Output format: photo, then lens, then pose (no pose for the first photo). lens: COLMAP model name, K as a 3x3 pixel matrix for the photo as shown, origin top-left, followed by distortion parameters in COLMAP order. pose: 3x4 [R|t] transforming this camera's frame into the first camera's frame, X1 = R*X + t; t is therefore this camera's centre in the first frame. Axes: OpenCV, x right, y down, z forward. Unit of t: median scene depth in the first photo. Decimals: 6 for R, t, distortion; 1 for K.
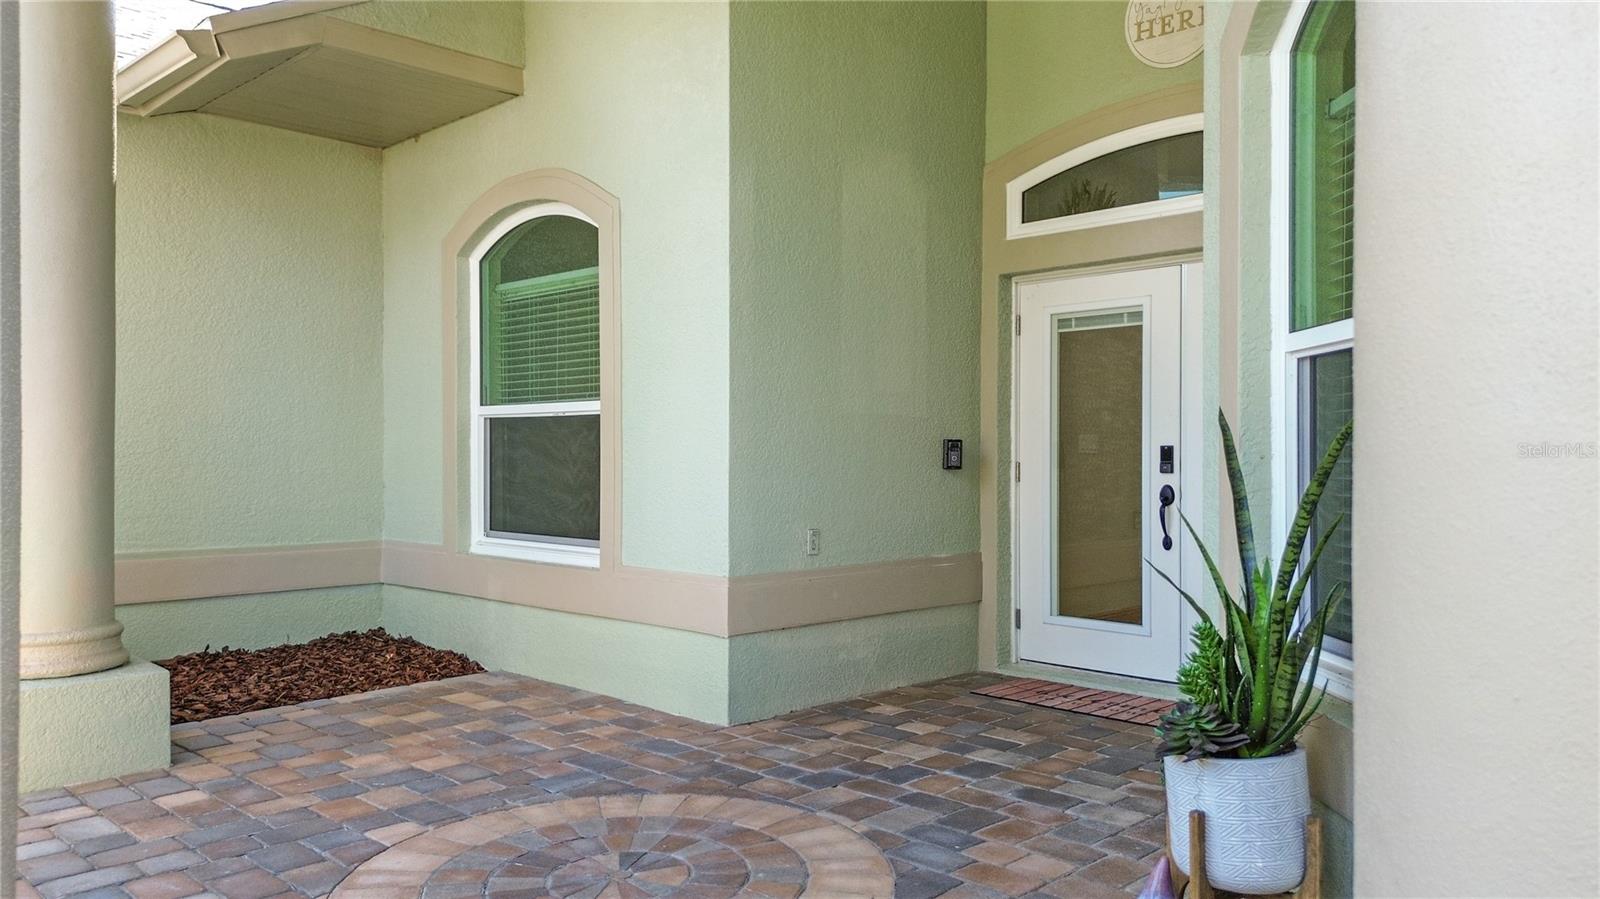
lens RADIAL K [[1146.1, 0, 796.6], [0, 1146.1, 456.3], [0, 0, 1]] dist [0.024671, -0.002694]
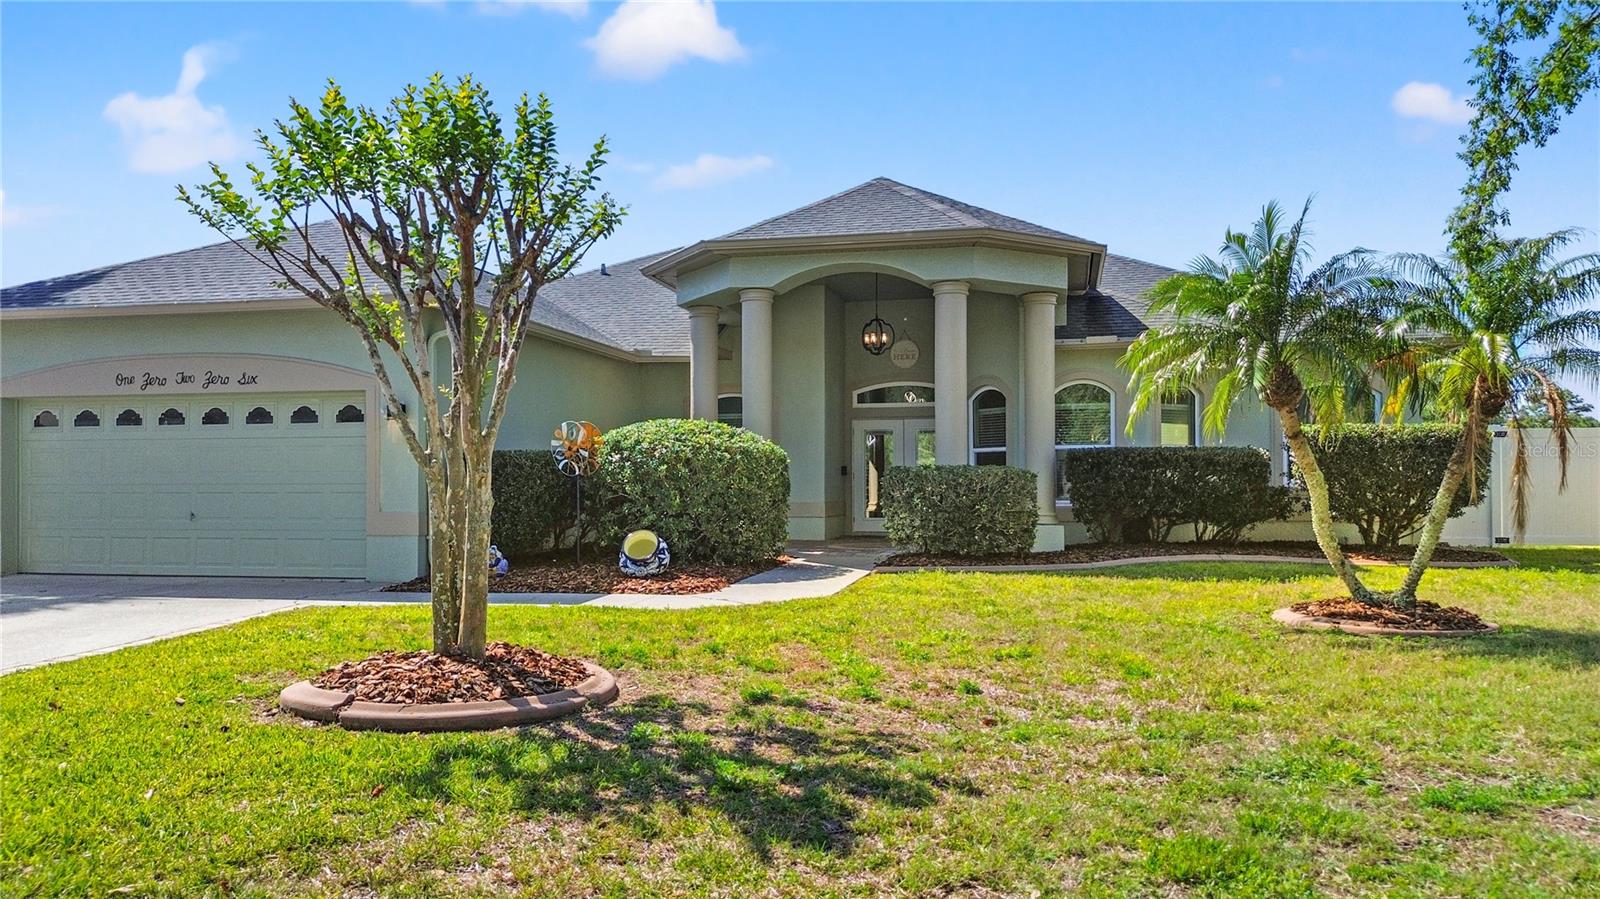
lens RADIAL K [[1146.1, 0, 796.6], [0, 1146.1, 456.3], [0, 0, 1]] dist [0.024671, -0.002694]
pose [[0.852036, 0.005788, 0.523451, -1.772755], [0.008216, 0.999668, -0.024426, 0.038849], [-0.523418, 0.025113, 0.851706, -1.842363]]
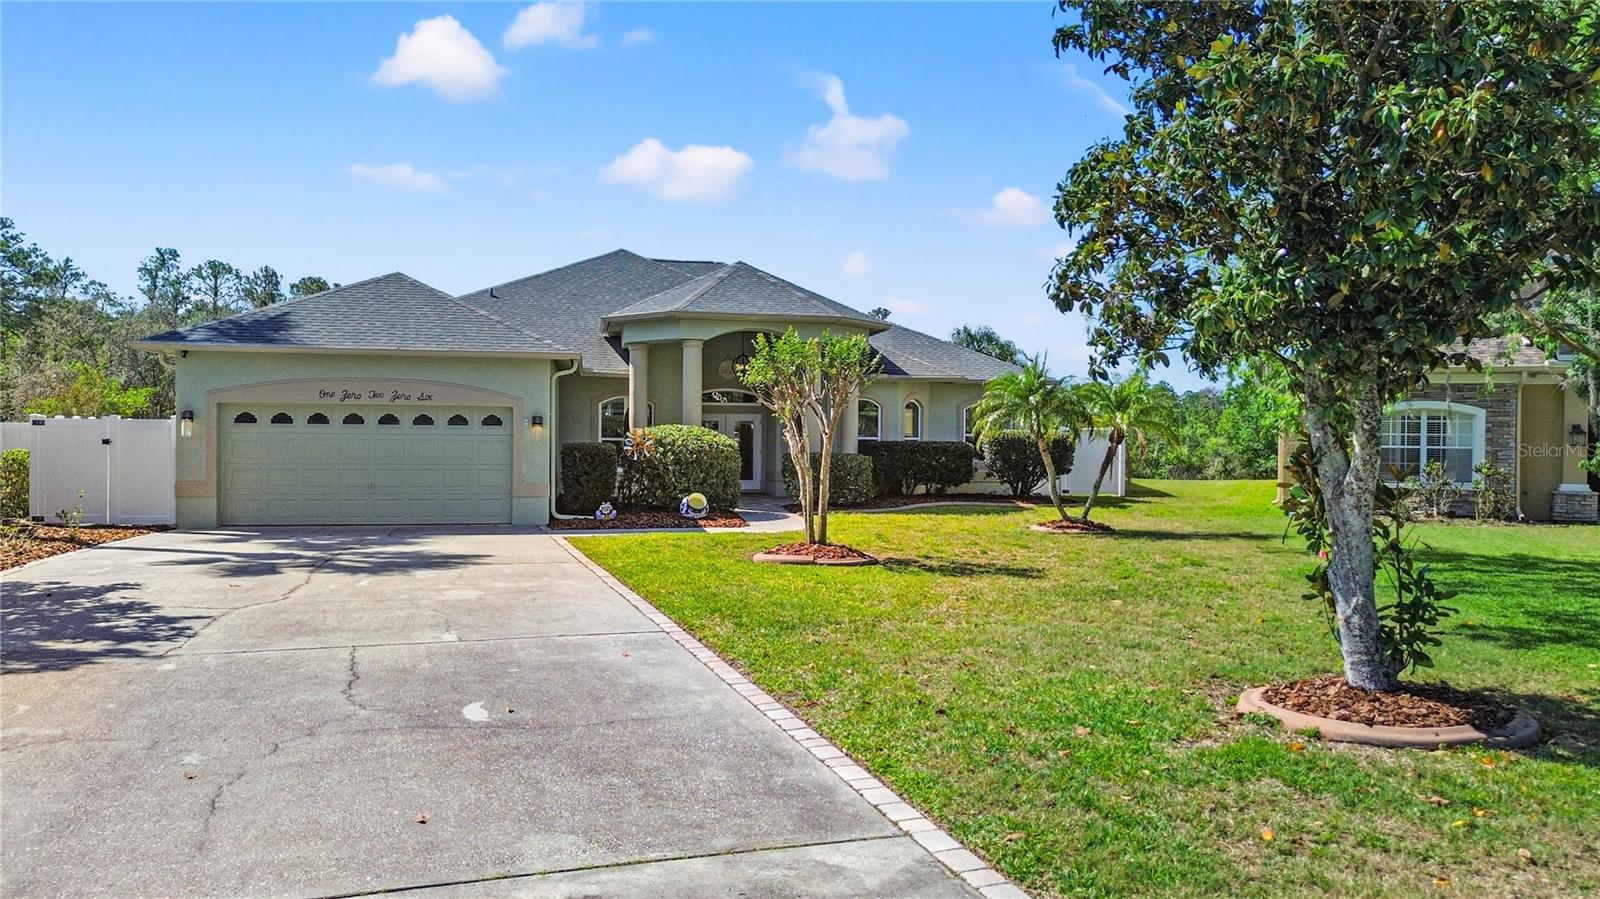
lens RADIAL K [[1129.7, 0, 791.0], [0, 1129.7, 449.4], [0, 0, 1]] dist [0.050303, -0.051944]
pose [[0.587287, -0.010018, 0.809317, -3.621883], [-0.002582, 0.999895, 0.014251, -0.067736], [-0.809375, -0.010459, 0.587199, -2.281441]]
